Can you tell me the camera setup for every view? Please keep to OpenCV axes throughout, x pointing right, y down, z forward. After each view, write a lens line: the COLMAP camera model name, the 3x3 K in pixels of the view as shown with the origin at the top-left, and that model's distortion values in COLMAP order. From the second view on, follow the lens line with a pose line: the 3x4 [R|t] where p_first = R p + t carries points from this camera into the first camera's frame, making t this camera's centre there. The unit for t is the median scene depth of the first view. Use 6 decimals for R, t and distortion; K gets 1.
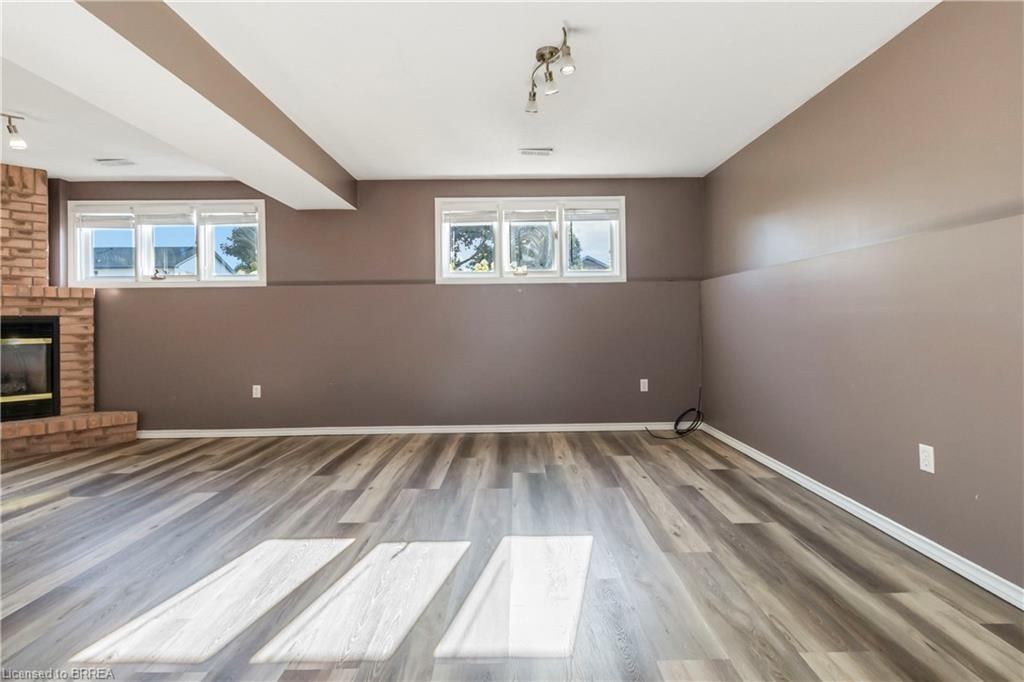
lens RADIAL K [[478.0, 0, 514.5], [0, 478.0, 332.9], [0, 0, 1]] dist [0.011398, -0.000333]
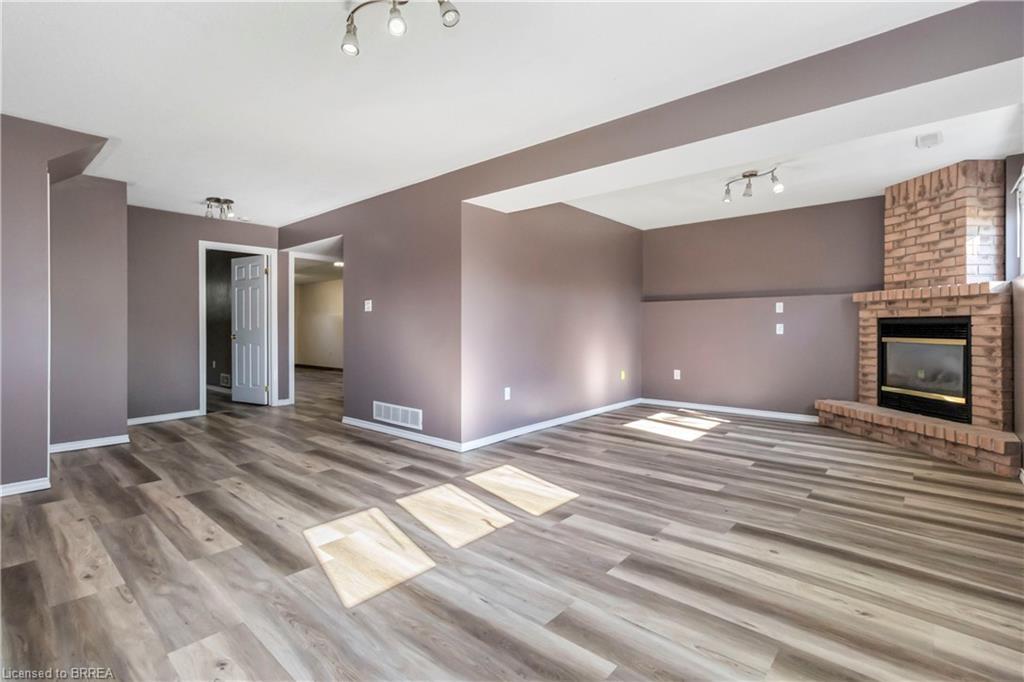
lens RADIAL K [[478.0, 0, 516.9], [0, 478.0, 333.3], [0, 0, 1]] dist [0.011398, -0.000333]
pose [[-0.663543, 0.024755, -0.747728, 0.321911], [-0.008680, 0.999130, 0.040781, -0.032805], [0.748087, 0.033550, -0.662752, 1.006133]]
